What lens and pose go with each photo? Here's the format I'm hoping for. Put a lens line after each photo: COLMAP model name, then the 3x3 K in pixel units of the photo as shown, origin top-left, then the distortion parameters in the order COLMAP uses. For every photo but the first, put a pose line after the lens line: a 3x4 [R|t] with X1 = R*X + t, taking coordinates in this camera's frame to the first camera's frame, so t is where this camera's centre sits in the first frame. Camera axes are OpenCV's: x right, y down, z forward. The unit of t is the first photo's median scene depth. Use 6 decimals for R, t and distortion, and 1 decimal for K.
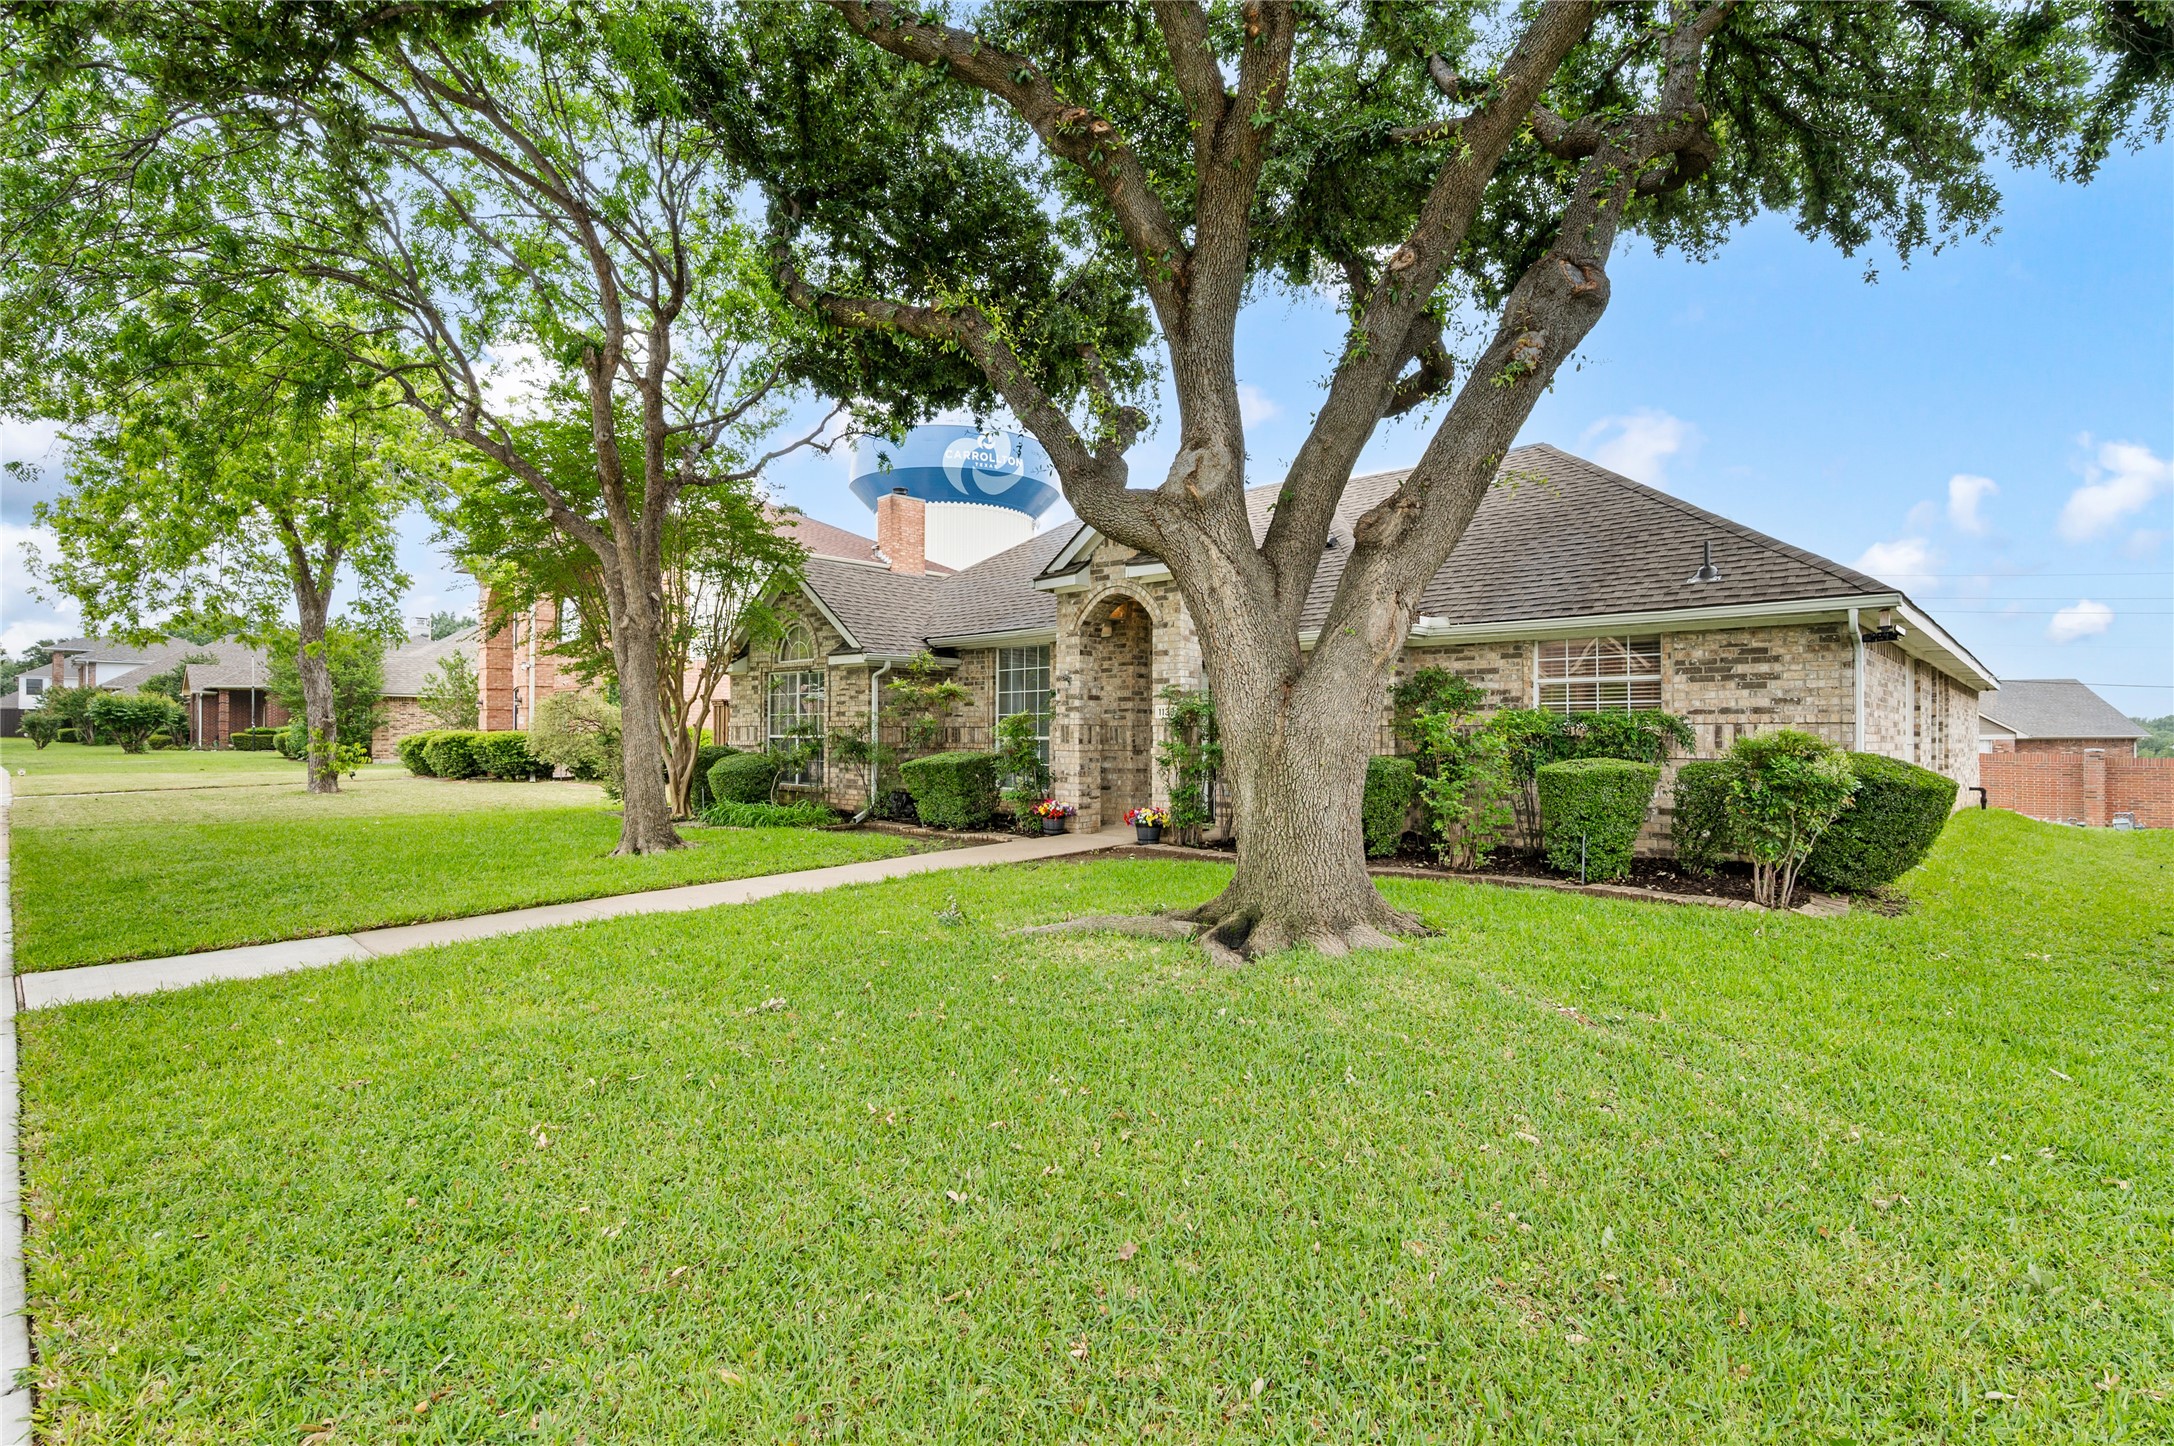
lens RADIAL K [[1002.8, 0, 1141.2], [0, 1002.8, 664.1], [0, 0, 1]] dist [0.000299, -0.000006]
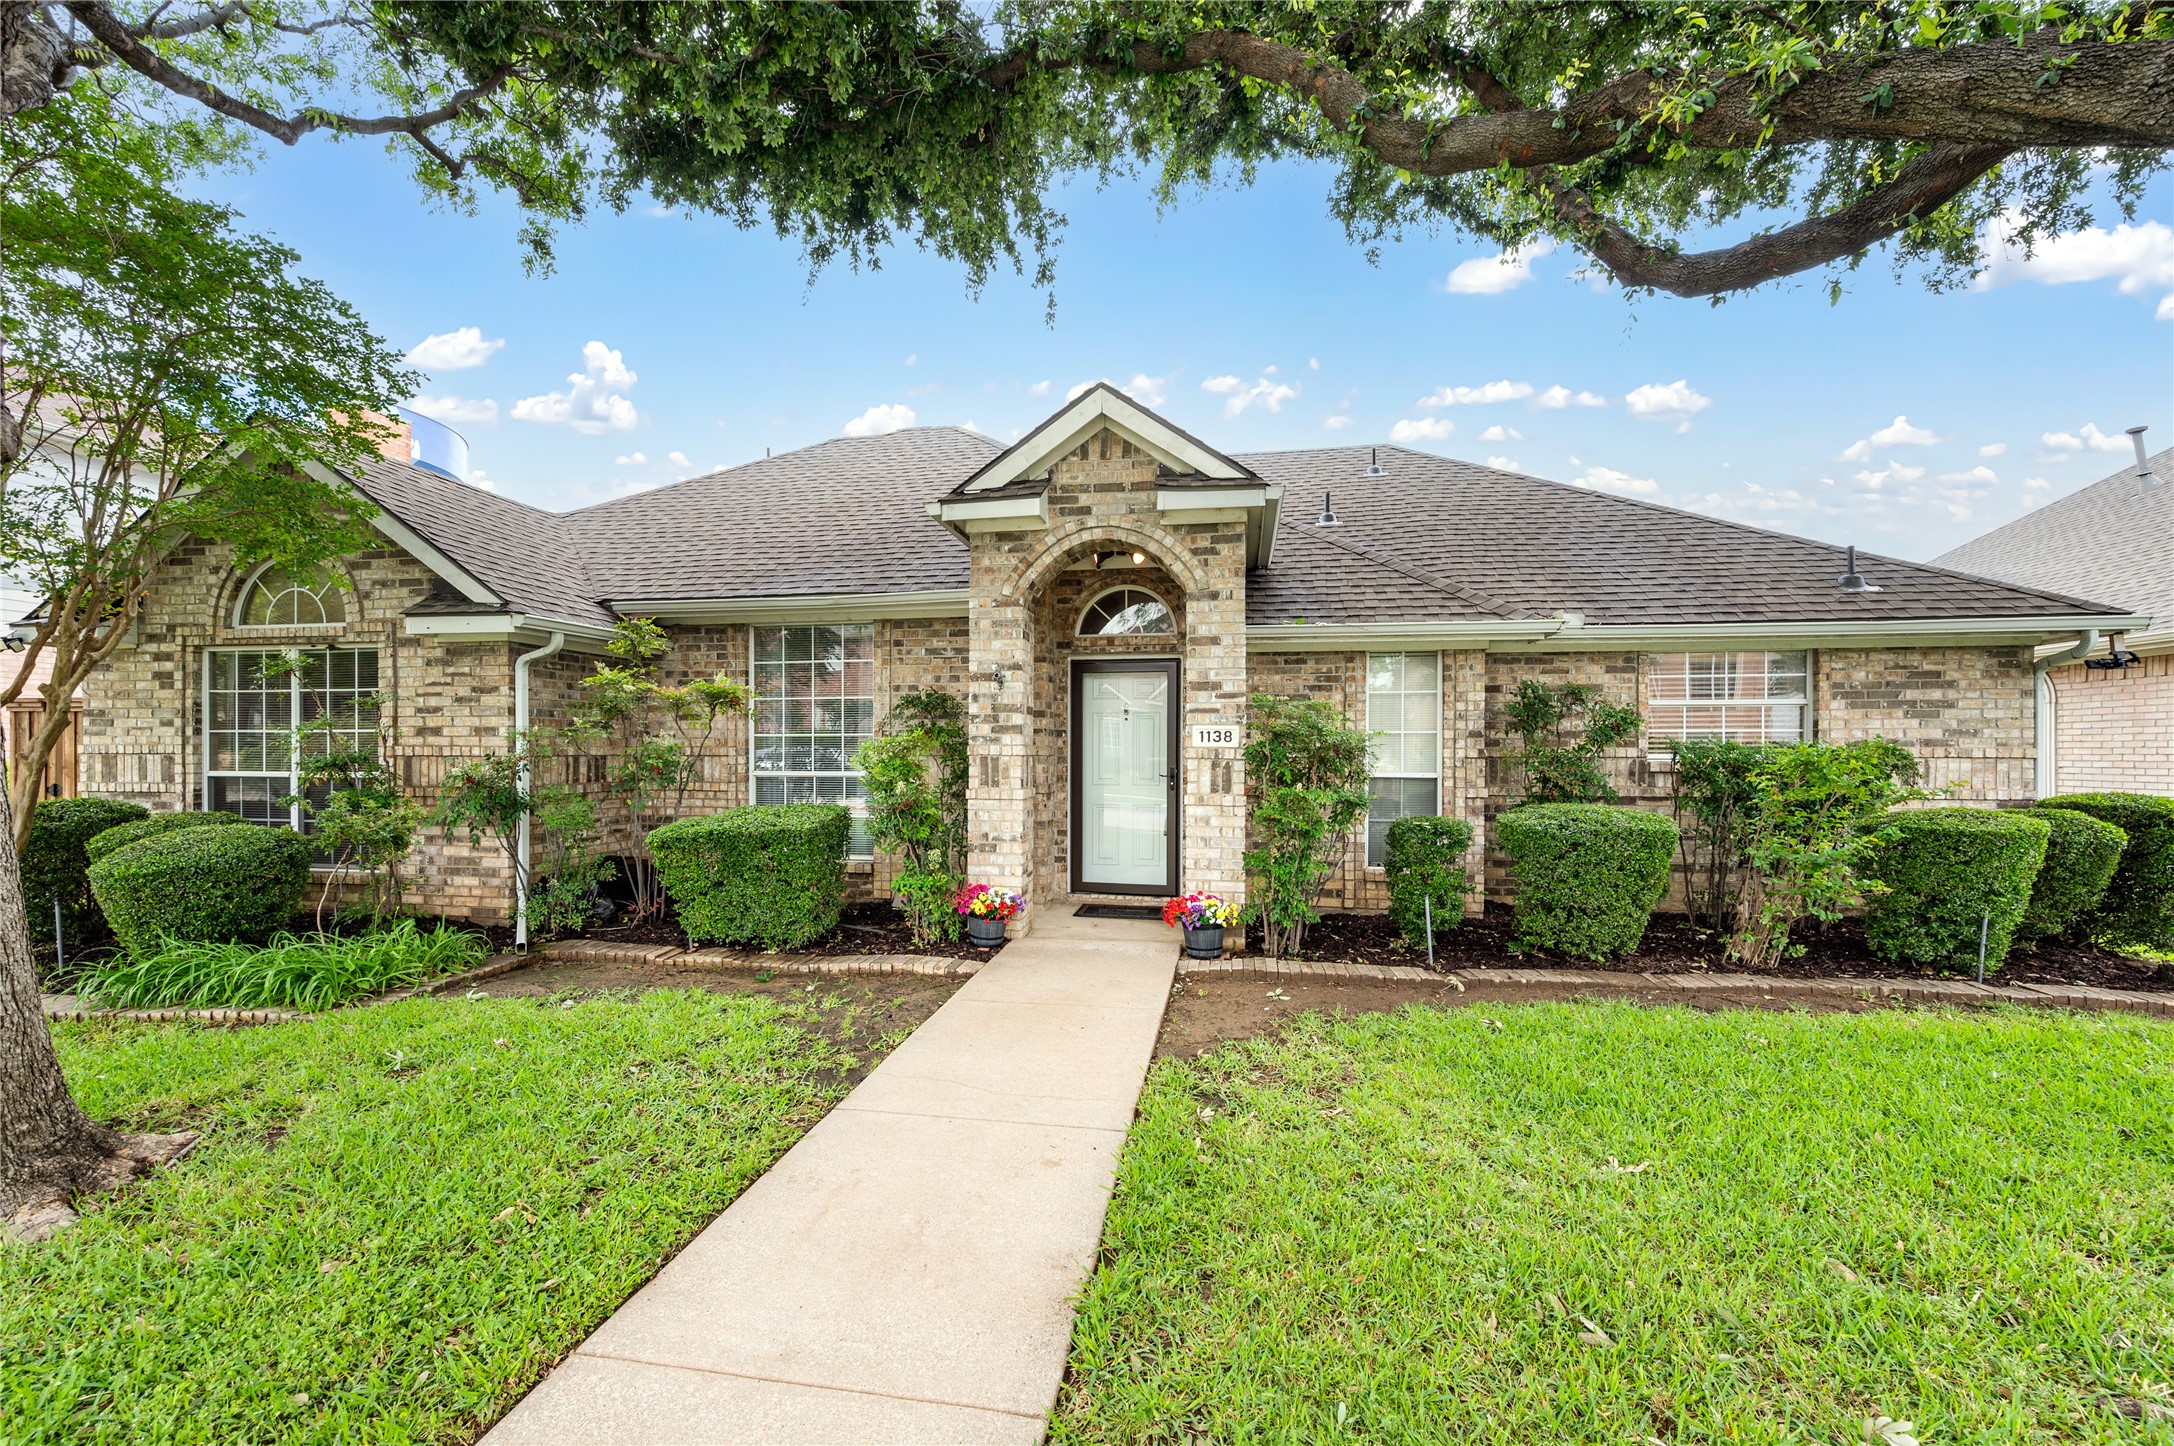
lens RADIAL K [[869.5, 0, 1087.0], [0, 869.5, 723.0], [0, 0, 1]] dist [0.000236, -0.000036]
pose [[0.855980, 0.015509, 0.516776, -0.293777], [-0.036304, 0.998886, 0.030154, 0.024033], [-0.515732, -0.044572, 0.855590, 0.537714]]
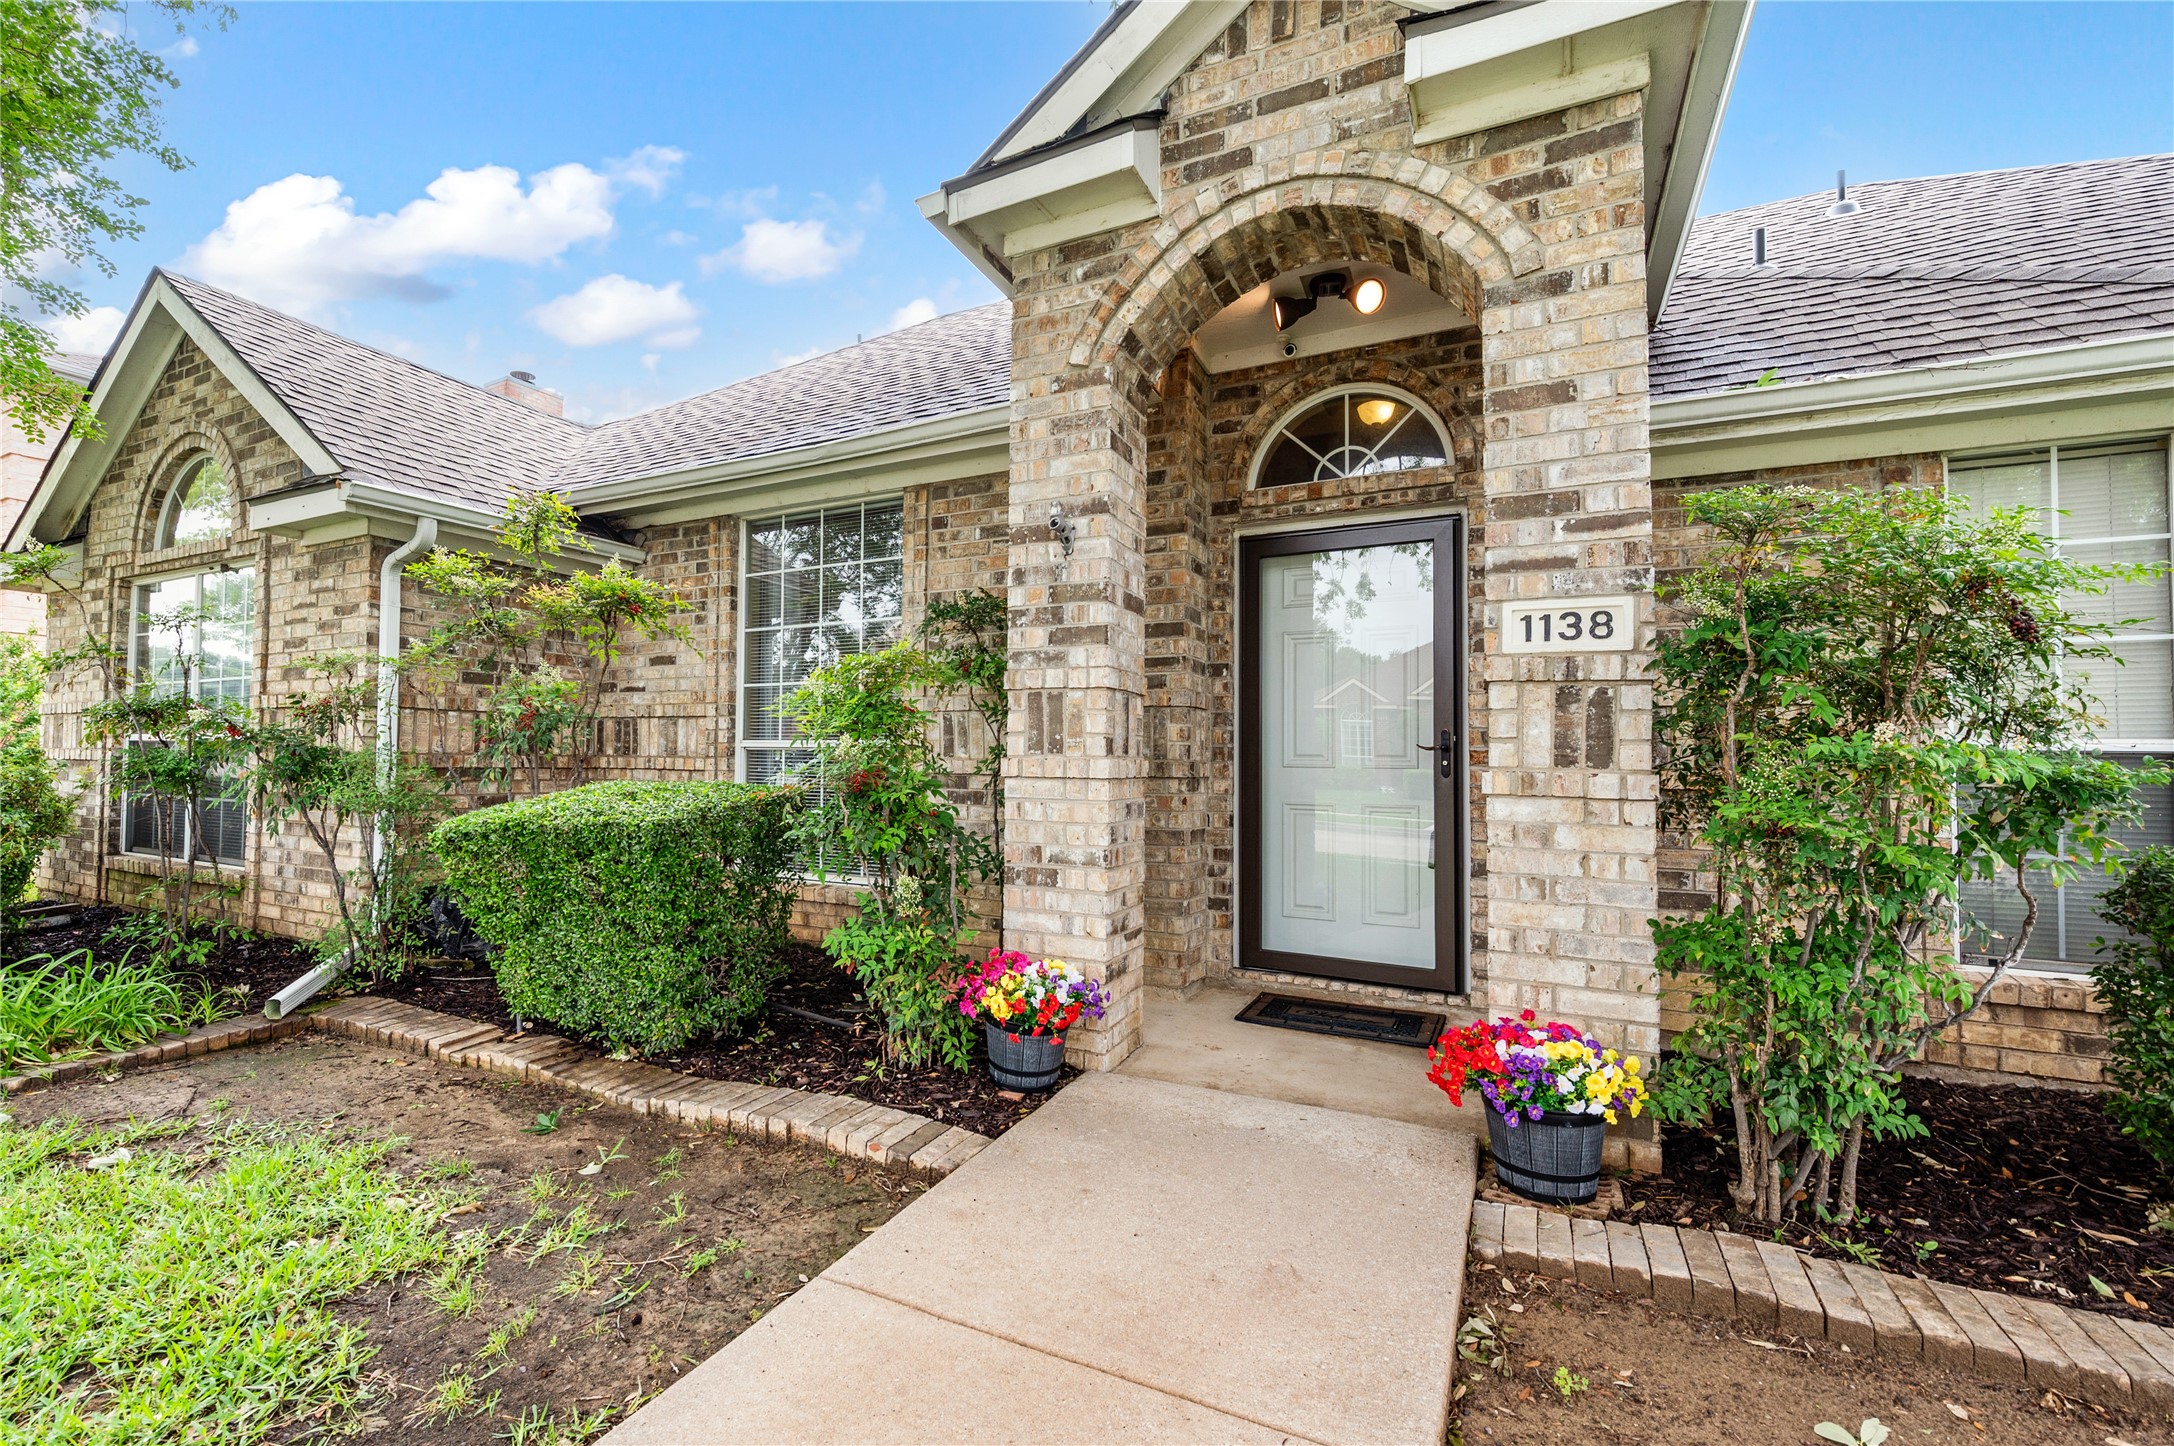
lens RADIAL K [[959.3, 0, 1011.9], [0, 959.3, 714.8], [0, 0, 1]] dist [-0.001598, 0.000053]
pose [[0.974956, 0.020223, 0.221478, -0.148555], [-0.025256, 0.999483, 0.019919, 0.062795], [-0.220960, -0.025014, 0.974962, 0.734779]]
